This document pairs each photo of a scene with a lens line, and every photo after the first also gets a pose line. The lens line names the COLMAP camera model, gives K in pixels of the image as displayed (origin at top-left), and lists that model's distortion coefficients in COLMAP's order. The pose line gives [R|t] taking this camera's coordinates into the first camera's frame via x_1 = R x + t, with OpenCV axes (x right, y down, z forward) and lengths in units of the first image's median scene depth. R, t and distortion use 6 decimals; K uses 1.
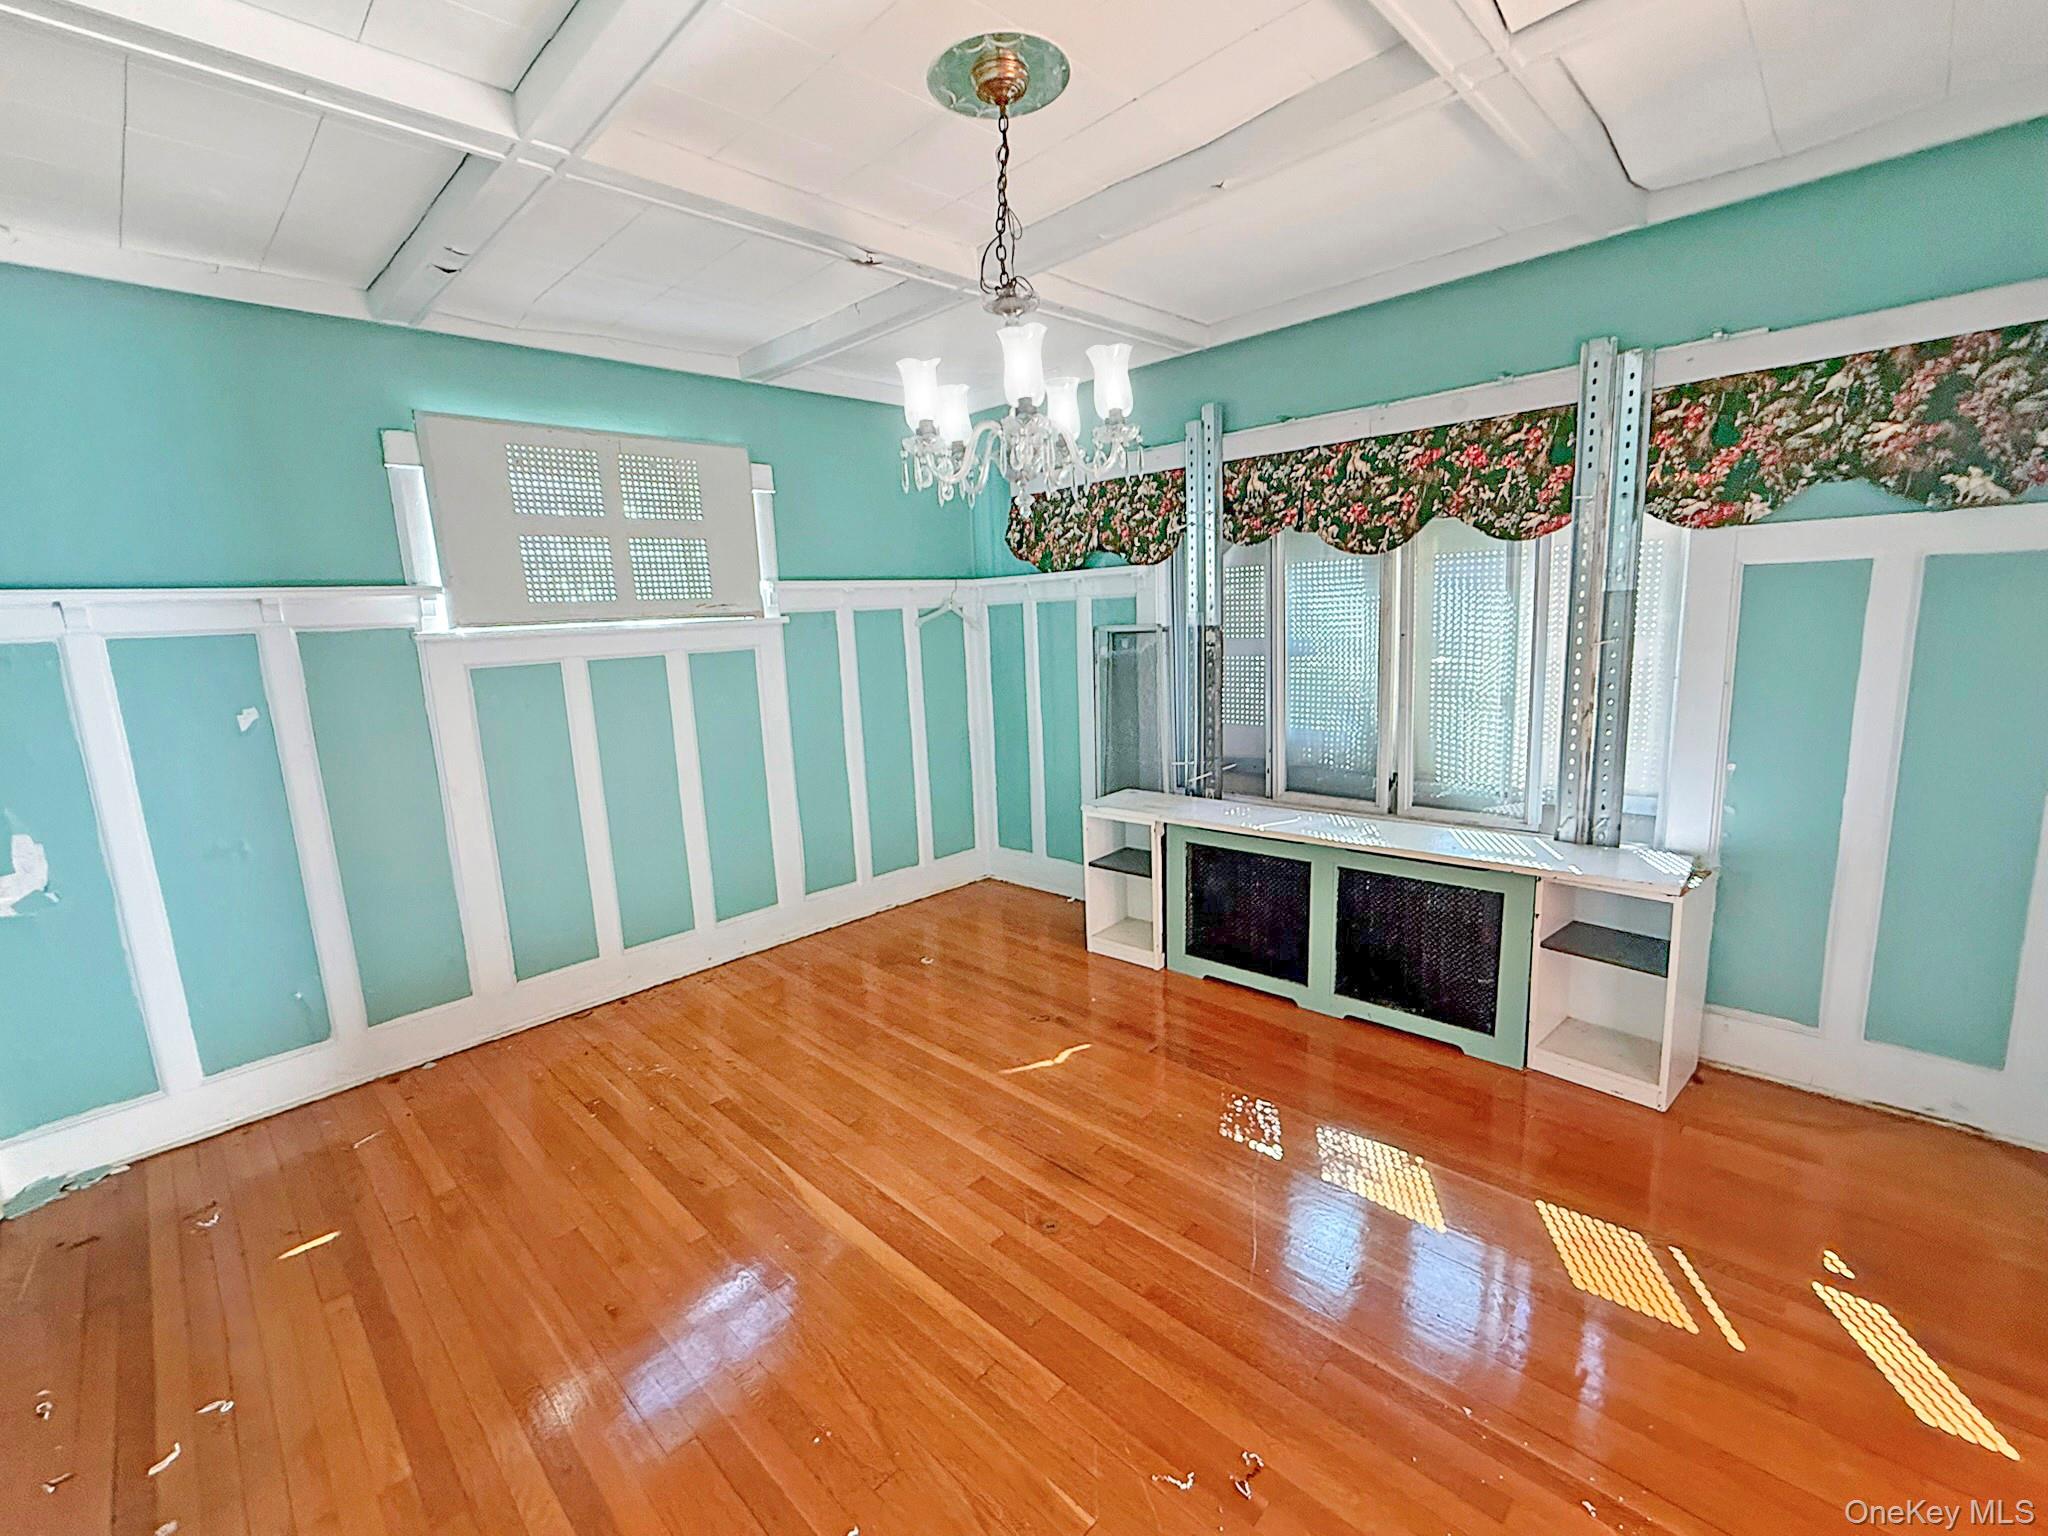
lens RADIAL K [[881.1, 0, 1024.0], [0, 881.1, 768.0], [0, 0, 1]] dist [-0.000286, 0.000020]
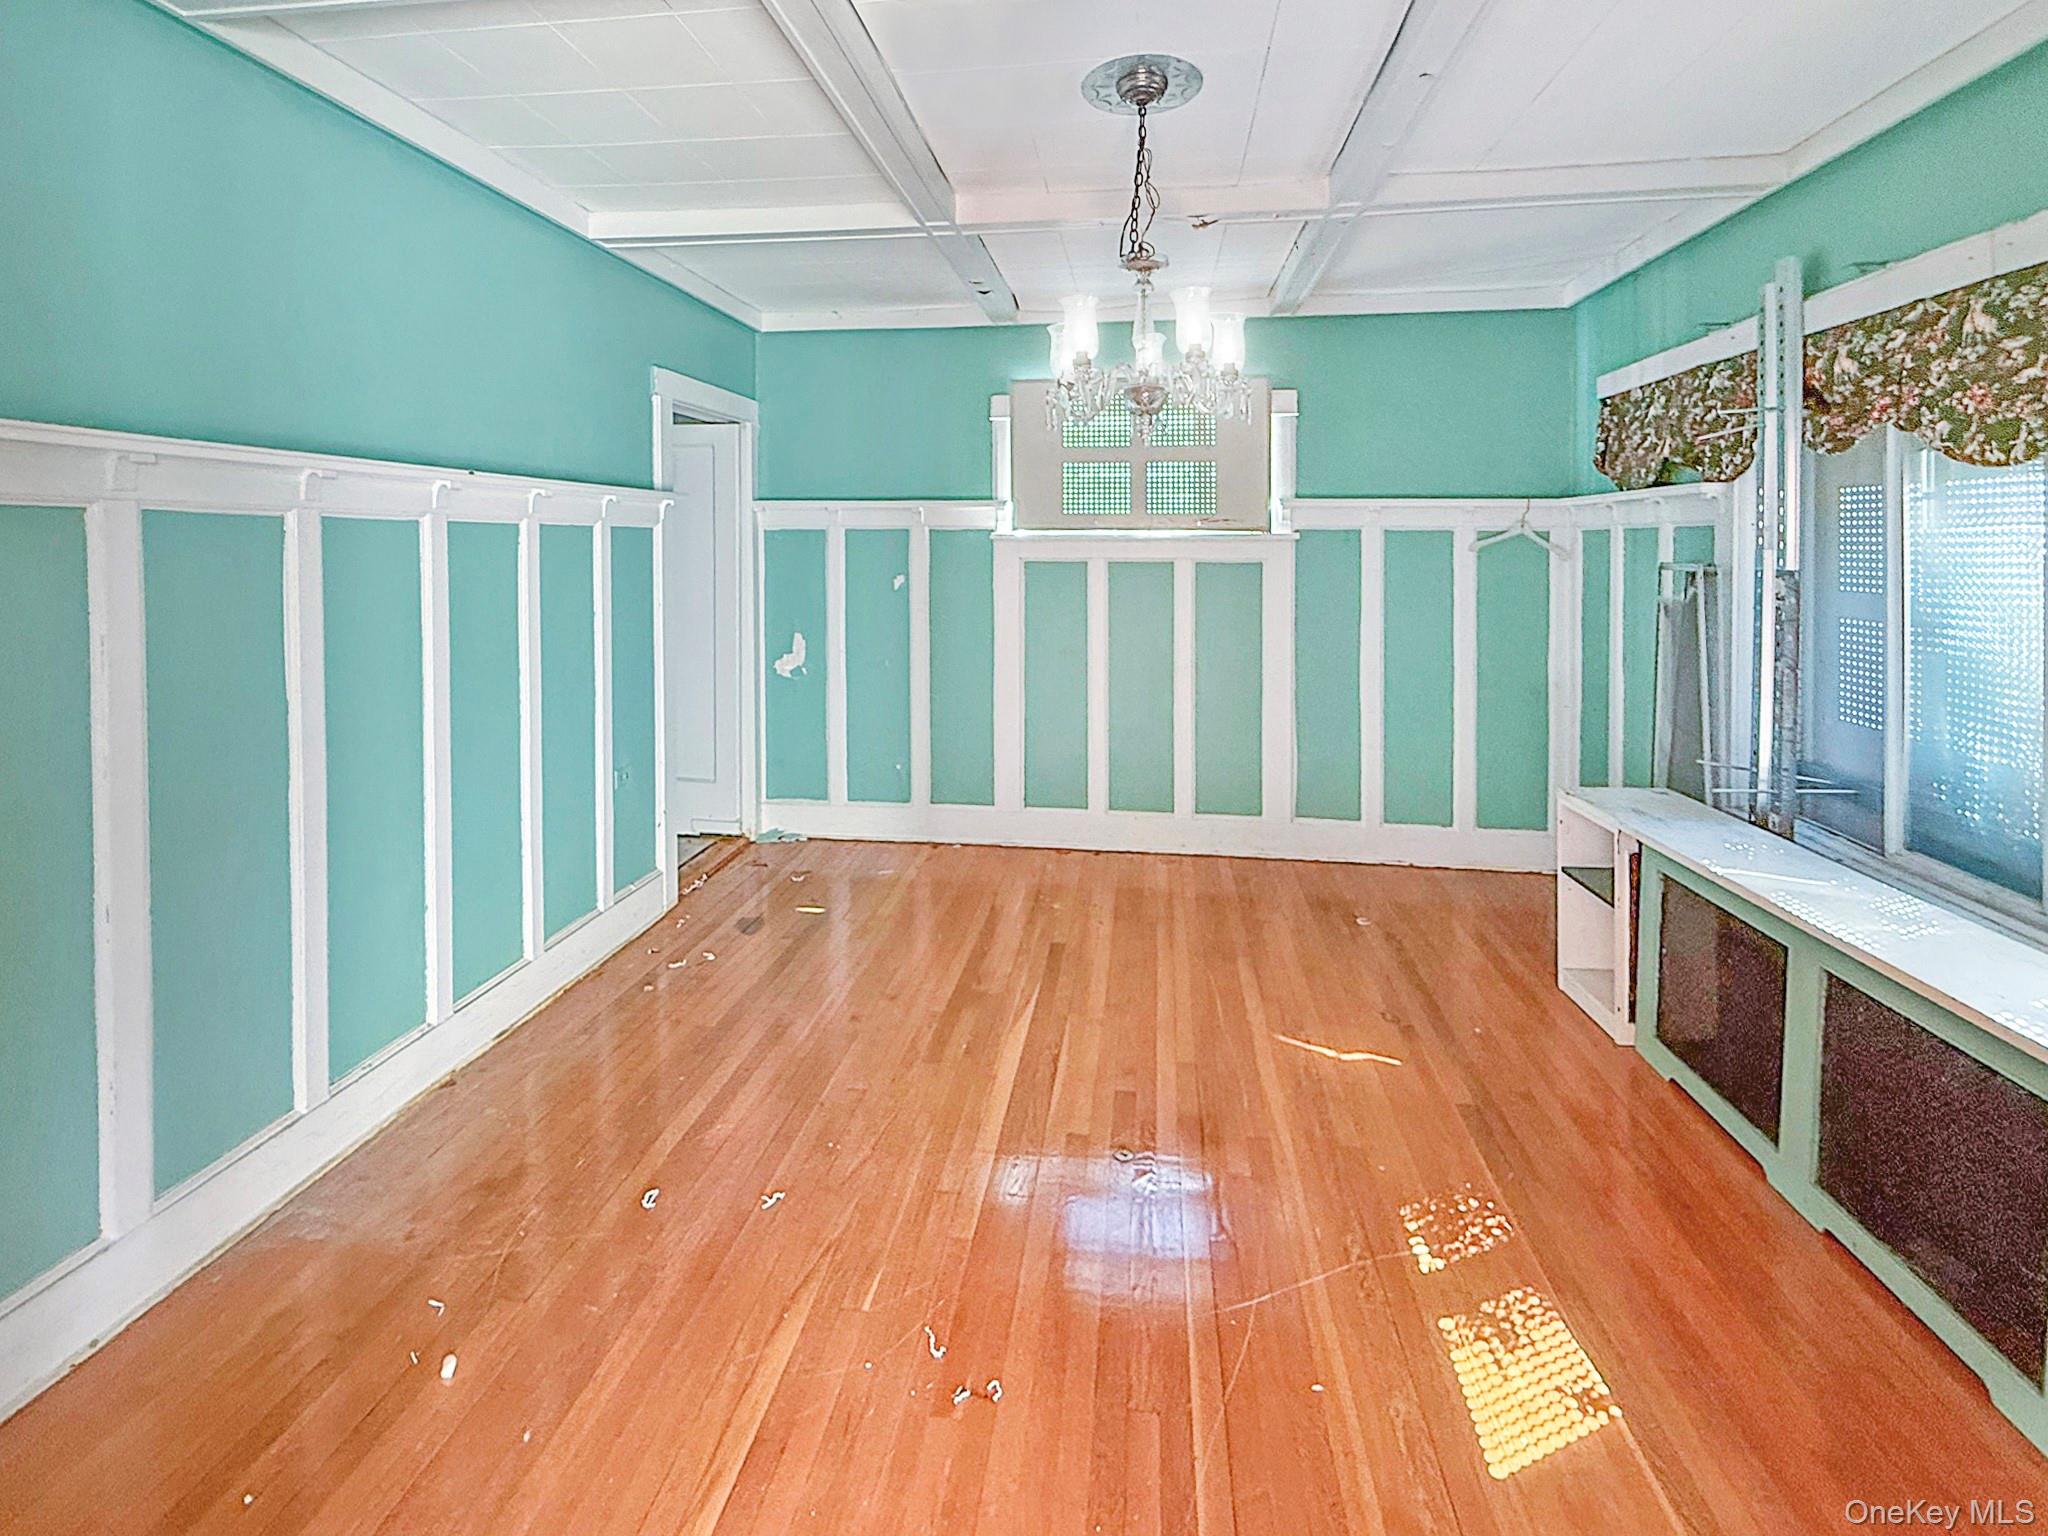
lens RADIAL K [[955.4, 0, 1017.5], [0, 955.4, 568.4], [0, 0, 1]] dist [-0.001693, -0.000056]
pose [[0.596912, 0.068381, -0.799387, 0.483467], [-0.171003, 0.984310, -0.043491, -0.032798], [0.783871, 0.162658, 0.599240, 0.107289]]
